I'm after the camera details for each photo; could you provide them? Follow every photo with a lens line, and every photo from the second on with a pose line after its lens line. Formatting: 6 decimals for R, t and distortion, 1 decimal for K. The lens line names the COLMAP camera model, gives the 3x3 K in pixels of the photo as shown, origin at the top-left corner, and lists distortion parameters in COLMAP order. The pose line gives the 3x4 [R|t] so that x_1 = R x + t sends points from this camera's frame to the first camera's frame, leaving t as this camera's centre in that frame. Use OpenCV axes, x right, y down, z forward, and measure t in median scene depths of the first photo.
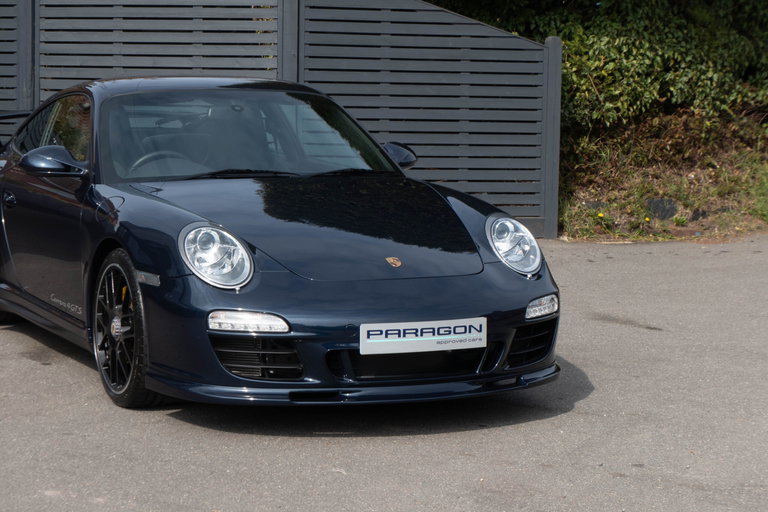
lens RADIAL K [[1926.7, 0, 379.2], [0, 1926.7, 258.6], [0, 0, 1]] dist [-0.068706, 0.000000]
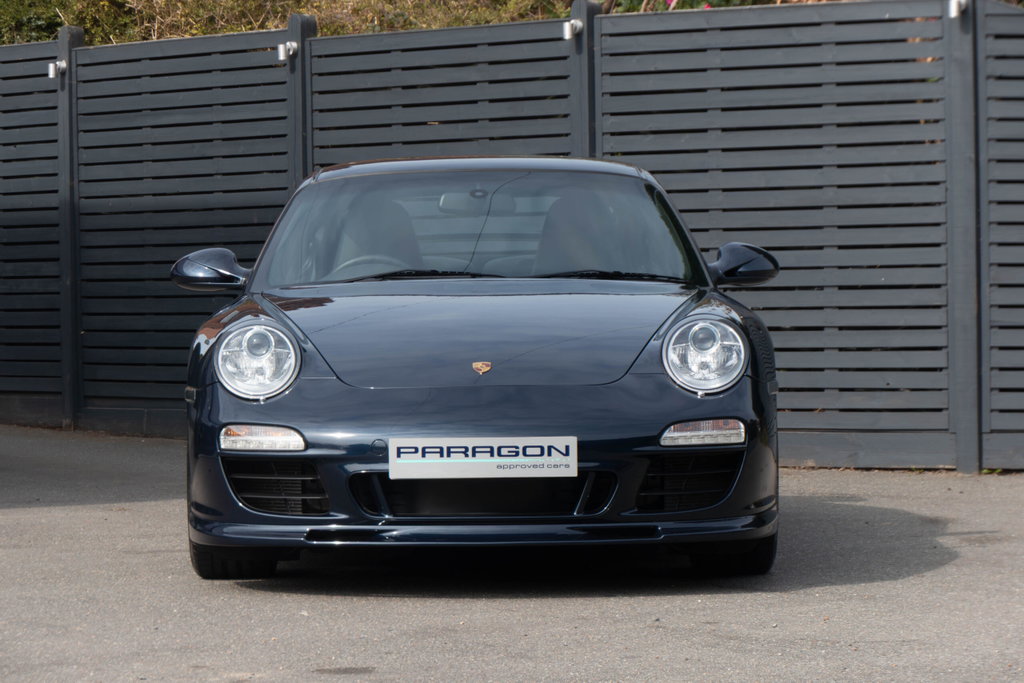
lens RADIAL K [[4558.1, 0, 514.9], [0, 4558.1, 340.9], [0, 0, 1]] dist [-0.459075, 0.000000]
pose [[0.903785, -0.020151, -0.427513, 0.422992], [-0.023424, 0.995065, -0.096422, 0.088273], [0.427346, 0.097159, 0.898852, -0.313633]]
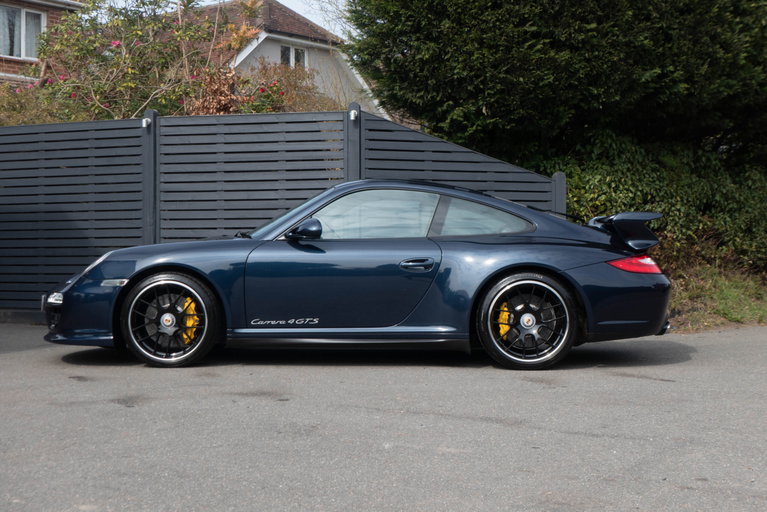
lens RADIAL K [[1239.3, 0, 384.3], [0, 1239.3, 252.6], [0, 0, 1]] dist [-0.005795, 0.000000]
pose [[0.999499, -0.015459, -0.027616, -0.003944], [0.012125, 0.993052, -0.117046, 0.033796], [0.029233, 0.116653, 0.992742, 0.186800]]
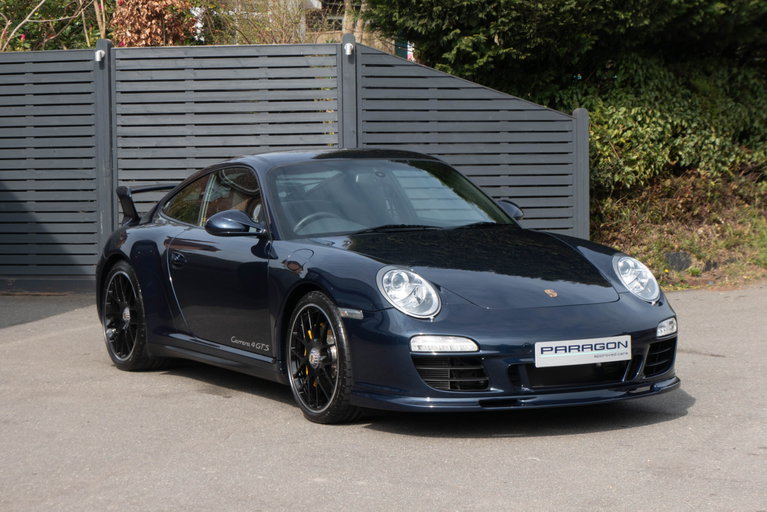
lens RADIAL K [[1998.7, 0, 389.1], [0, 1998.7, 249.4], [0, 0, 1]] dist [-0.075579, 0.000000]
pose [[0.997703, -0.031049, 0.060202, -0.093906], [0.033879, 0.998340, -0.046573, 0.016270], [-0.058656, 0.048506, 0.997099, -0.143160]]
